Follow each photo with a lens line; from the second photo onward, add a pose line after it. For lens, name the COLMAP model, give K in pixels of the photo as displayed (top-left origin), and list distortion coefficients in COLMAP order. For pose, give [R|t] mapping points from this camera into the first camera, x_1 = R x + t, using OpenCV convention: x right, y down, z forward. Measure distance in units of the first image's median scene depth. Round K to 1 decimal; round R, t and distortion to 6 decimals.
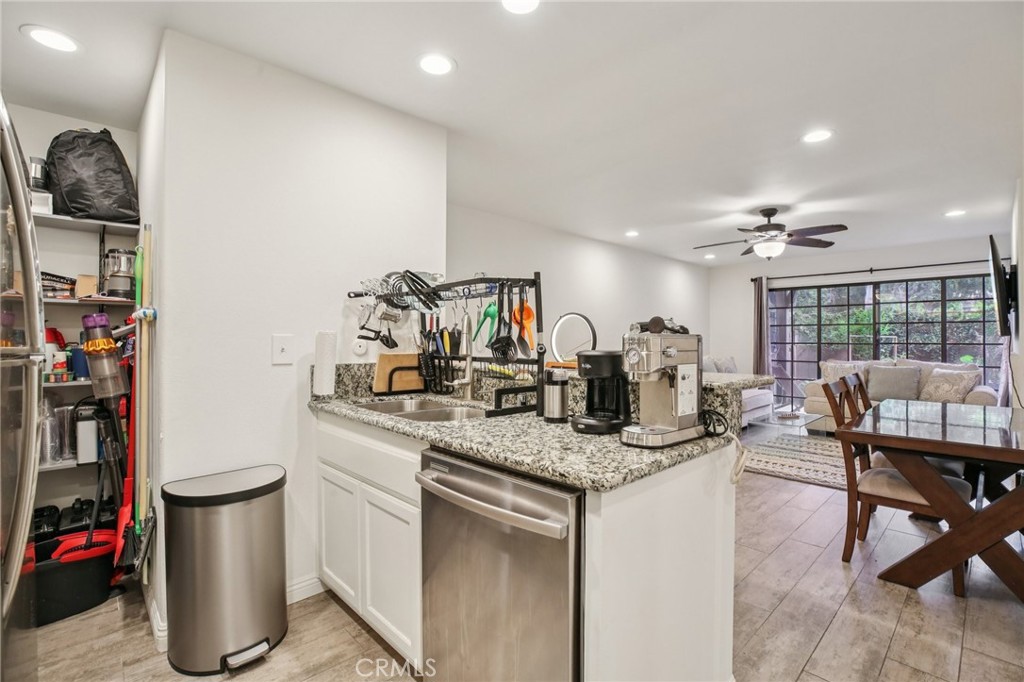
lens RADIAL K [[476.1, 0, 520.5], [0, 476.1, 336.7], [0, 0, 1]] dist [-0.031289, 0.008279]
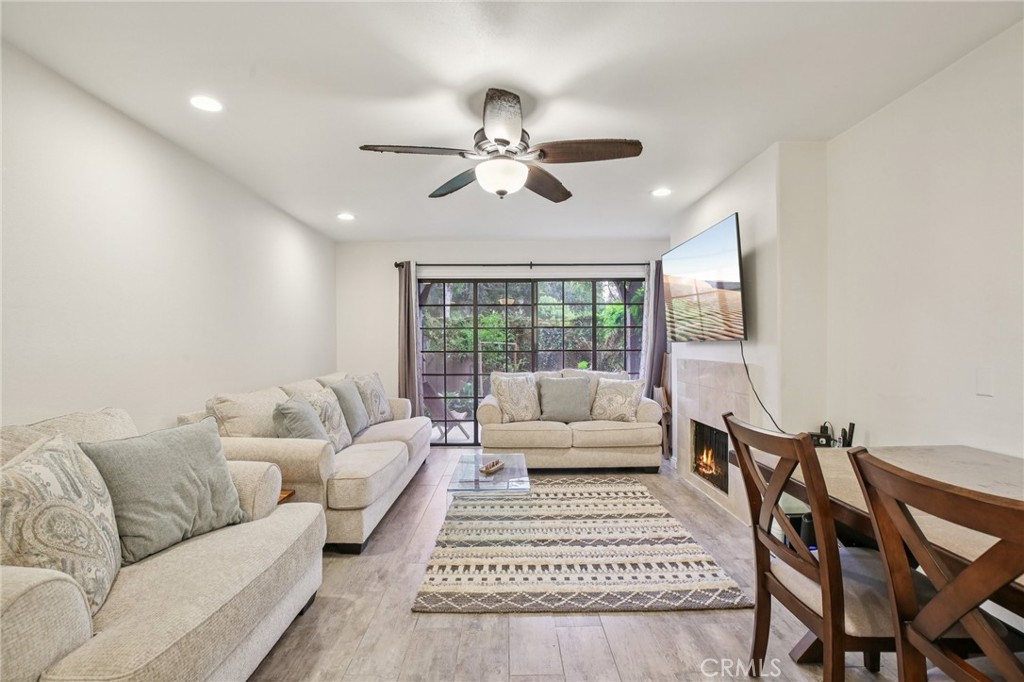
lens RADIAL K [[476.1, 0, 512.4], [0, 476.1, 346.3], [0, 0, 1]] dist [-0.031289, 0.008279]
pose [[0.693549, -0.004059, 0.720398, 0.107200], [0.001448, 0.999990, 0.004240, 0.002895], [-0.720408, -0.001897, 0.693548, 0.450388]]
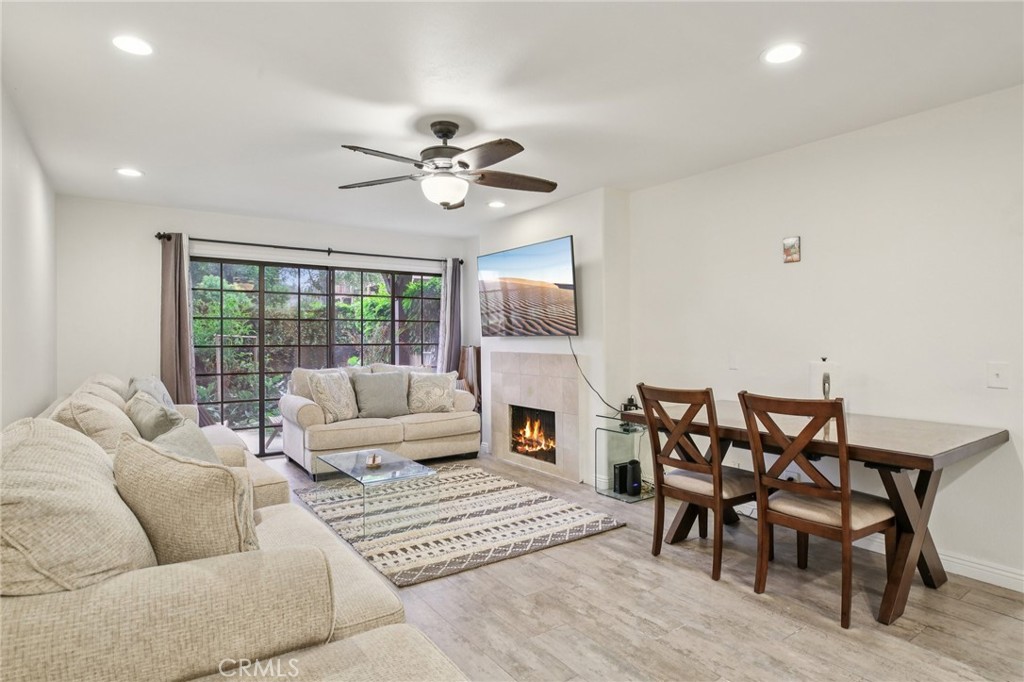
lens RADIAL K [[549.8, 0, 510.1], [0, 549.8, 337.3], [0, 0, 1]] dist [-0.024321, 0.000297]
pose [[0.168785, 0.003705, 0.985646, -0.103444], [-0.000906, 0.999993, -0.003604, 0.004793], [-0.985652, -0.000285, 0.168787, 0.585733]]
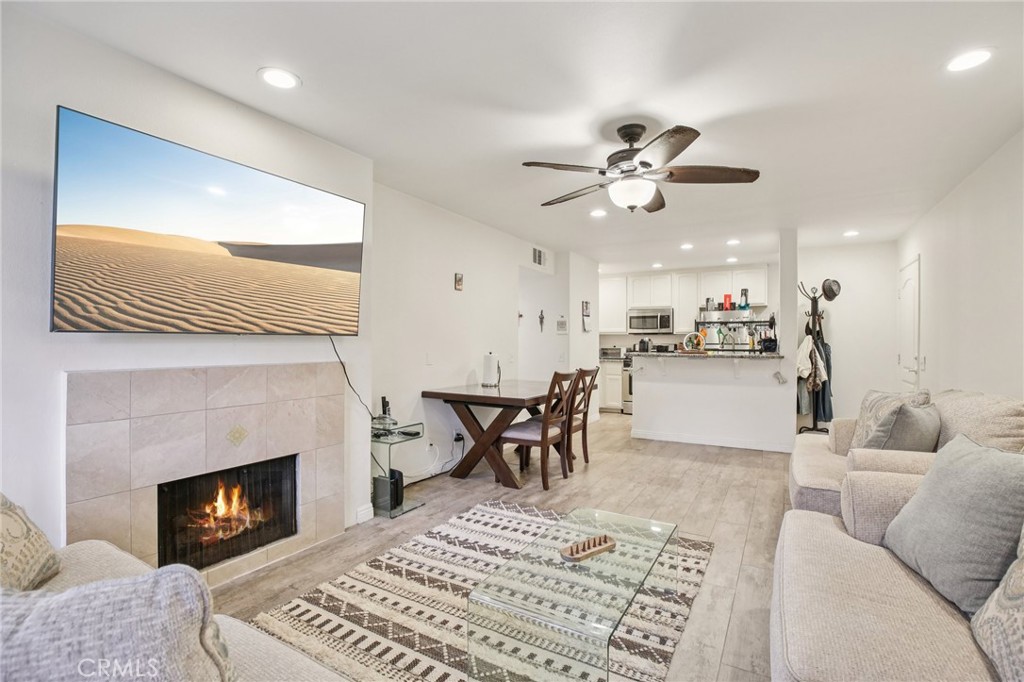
lens RADIAL K [[476.1, 0, 511.3], [0, 476.1, 341.7], [0, 0, 1]] dist [-0.031289, 0.008279]
pose [[-0.964536, -0.005220, -0.263900, 0.621439], [-0.003199, 0.999962, -0.008090, 0.008857], [0.263932, -0.006959, -0.964516, 1.136826]]
